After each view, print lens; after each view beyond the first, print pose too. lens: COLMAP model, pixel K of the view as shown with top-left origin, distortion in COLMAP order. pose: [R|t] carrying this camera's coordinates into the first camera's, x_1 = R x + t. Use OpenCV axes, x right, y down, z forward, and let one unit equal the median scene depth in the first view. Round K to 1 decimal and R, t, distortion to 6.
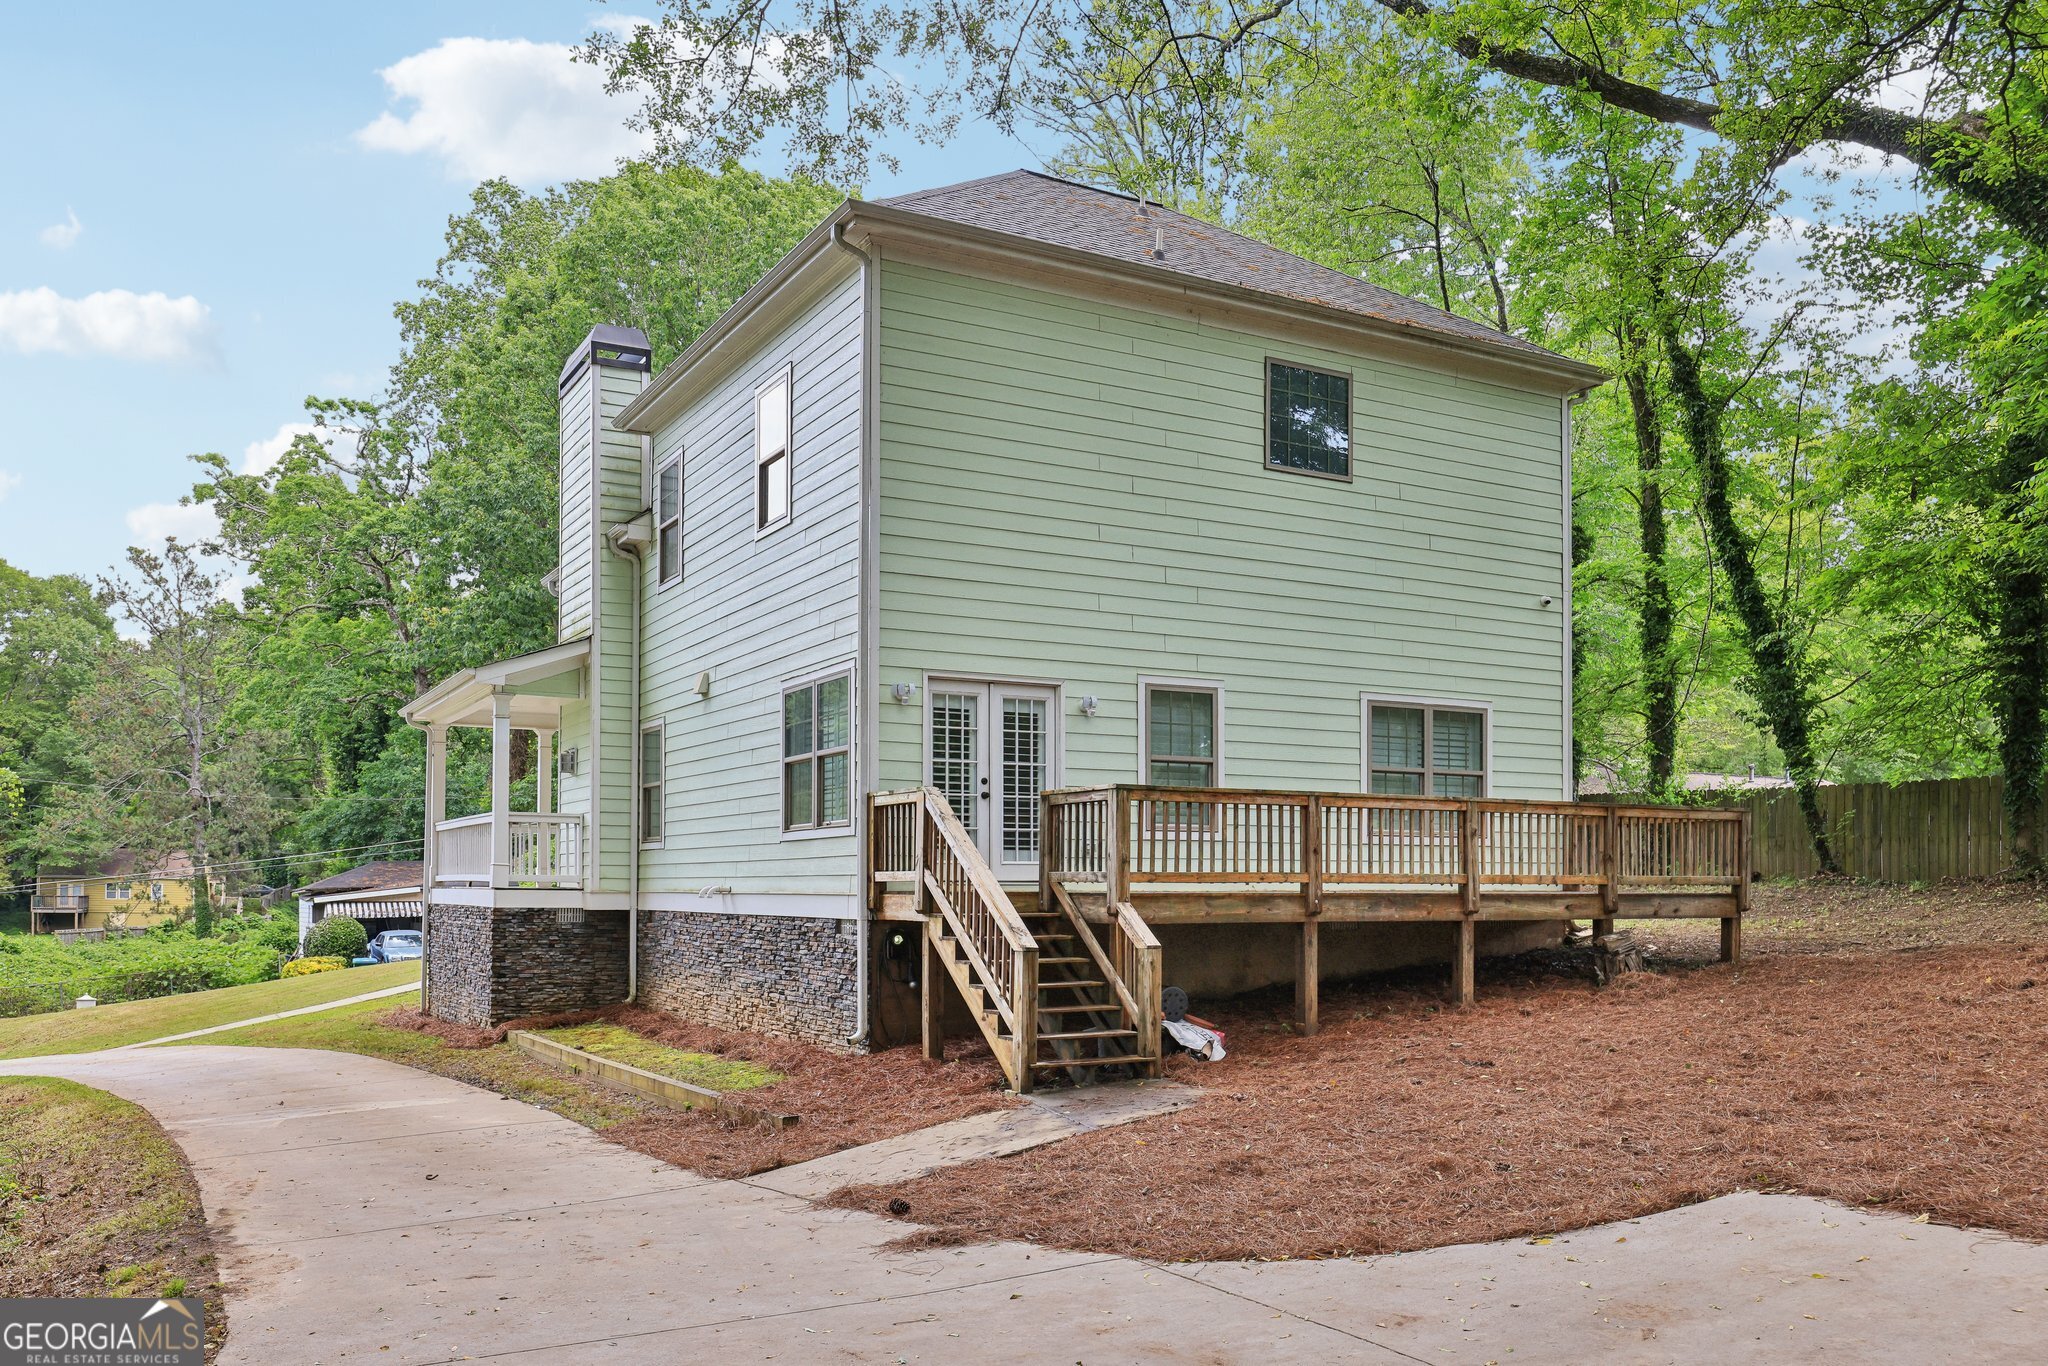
lens RADIAL K [[1590.7, 0, 1030.6], [0, 1590.7, 687.1], [0, 0, 1]] dist [-0.007678, -0.000194]
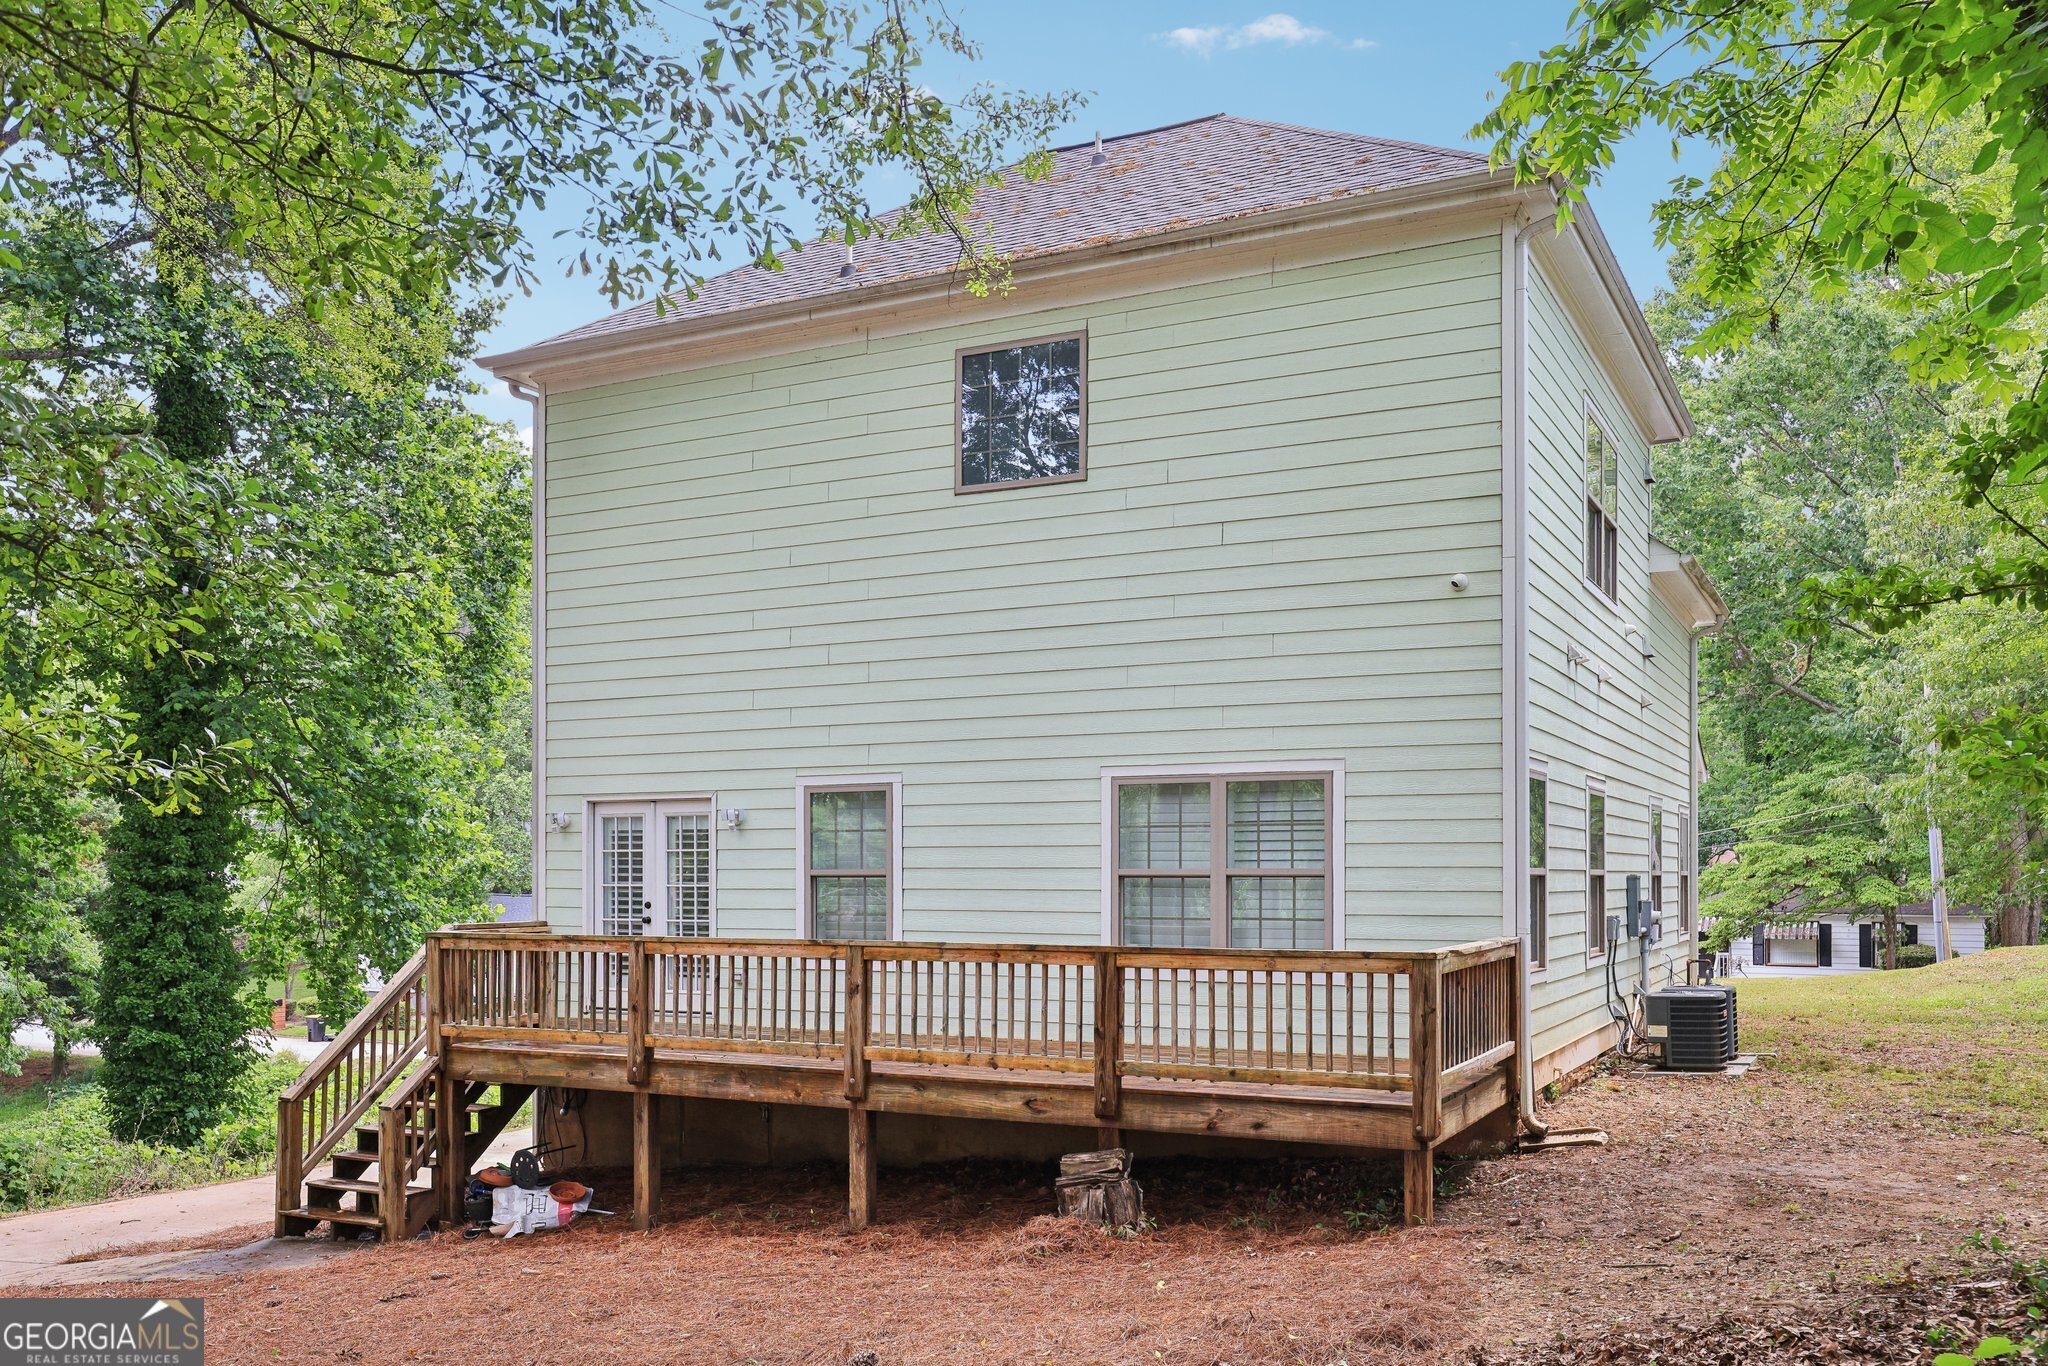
lens RADIAL K [[1705.6, 0, 1031.0], [0, 1705.6, 681.9], [0, 0, 1]] dist [-0.009784, 0.007266]
pose [[0.557350, -0.093657, -0.824979, 0.891256], [0.105167, 0.993578, -0.041747, -0.006816], [0.823590, -0.063492, 0.563620, 0.575610]]
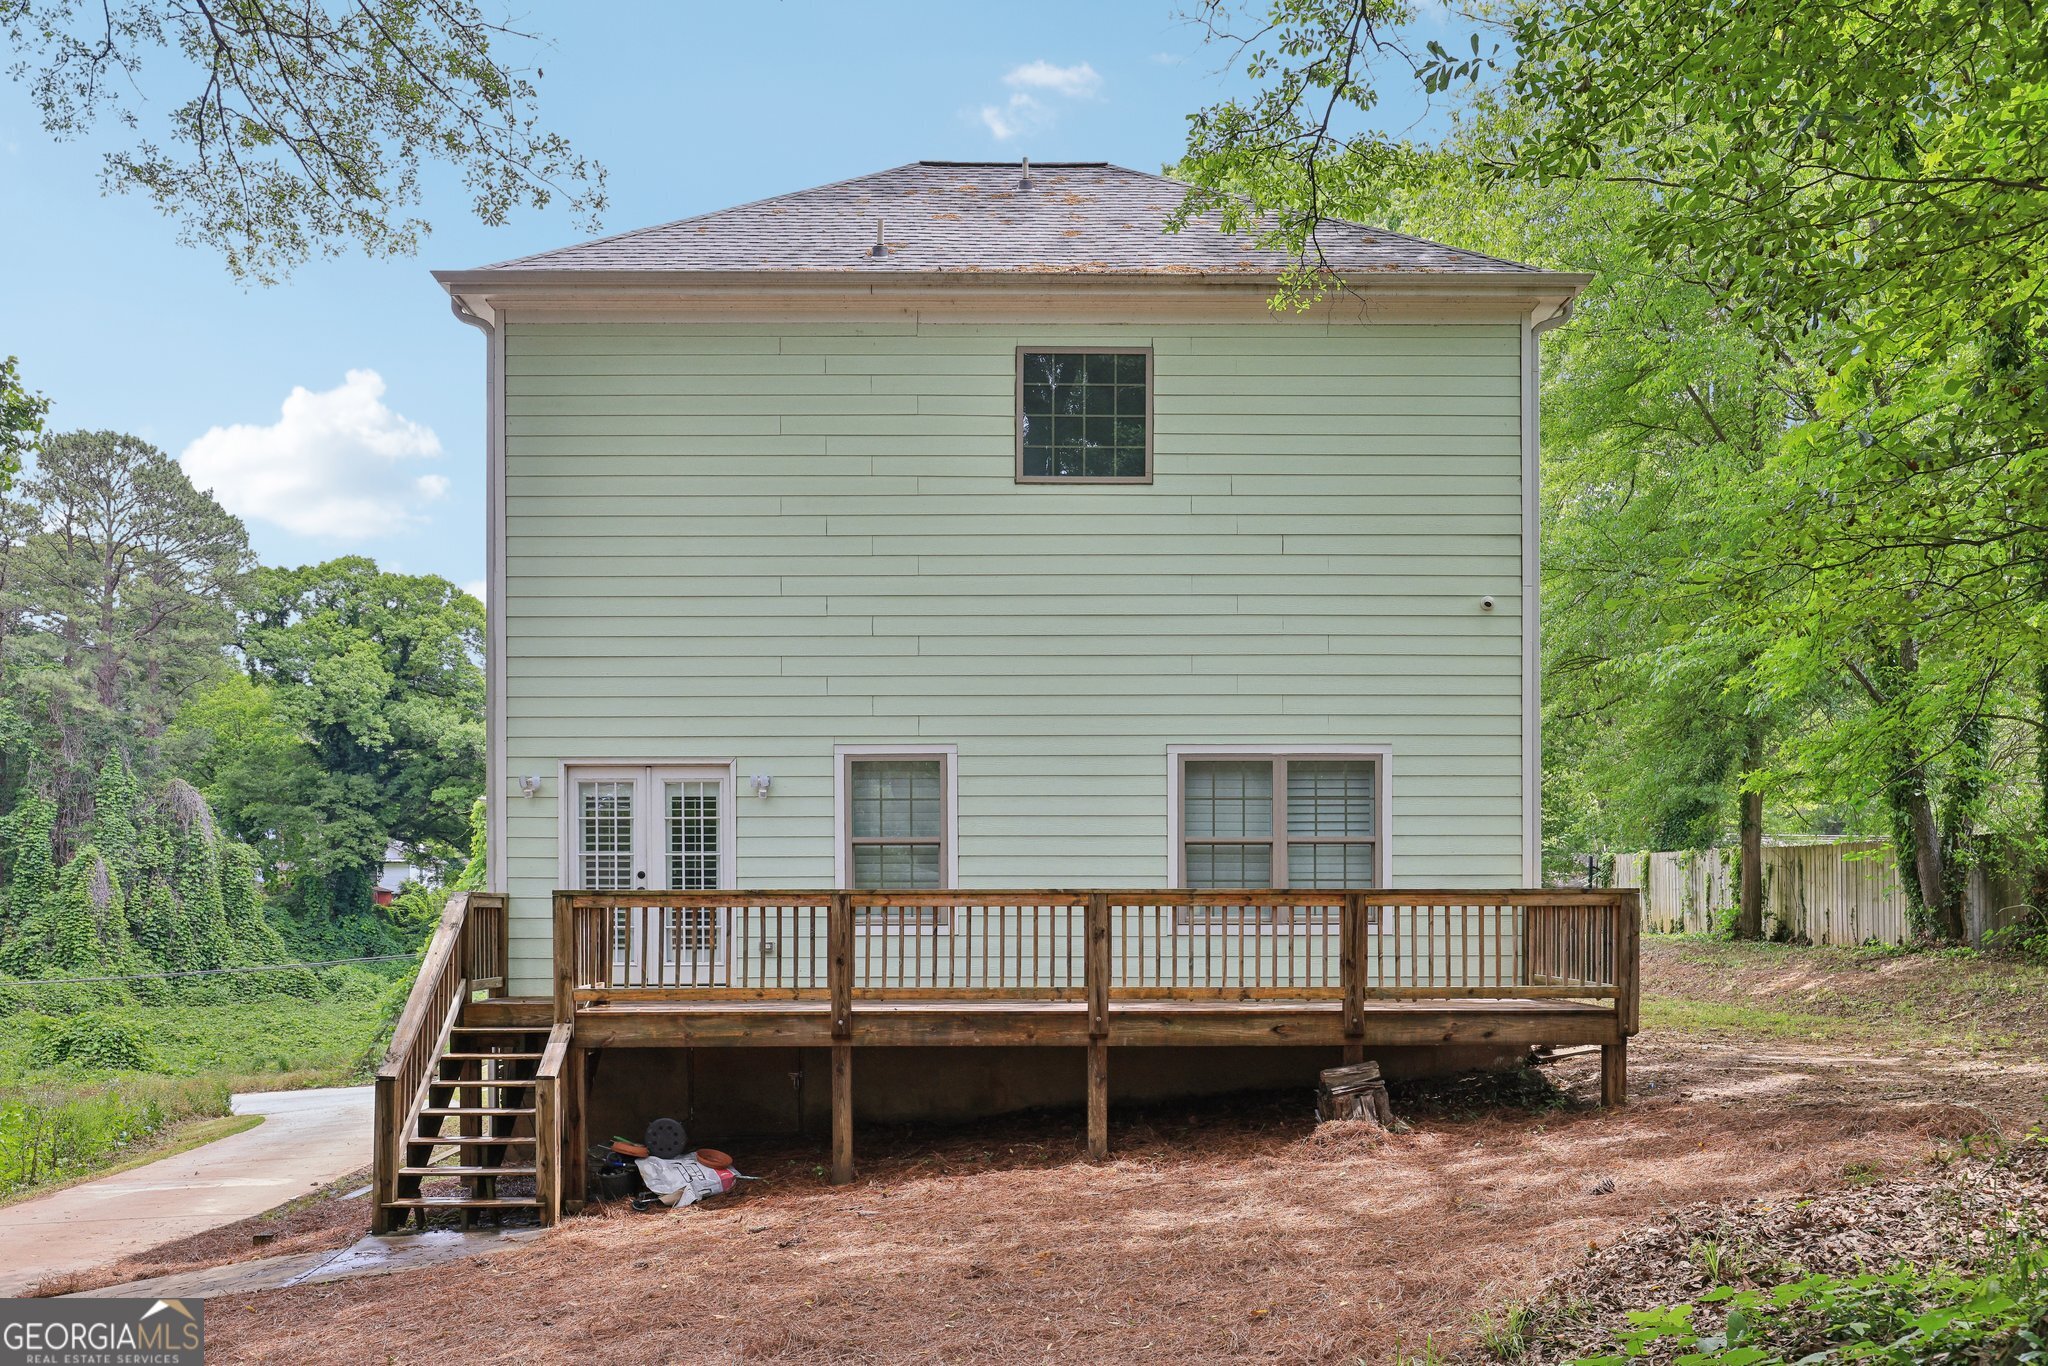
lens RADIAL K [[1705.6, 0, 1013.2], [0, 1705.6, 725.4], [0, 0, 1]] dist [-0.009784, 0.007266]
pose [[0.880562, -0.056821, -0.470512, 0.580139], [0.062292, 0.998050, -0.003949, -0.008644], [0.469819, -0.025832, 0.882385, 0.223134]]
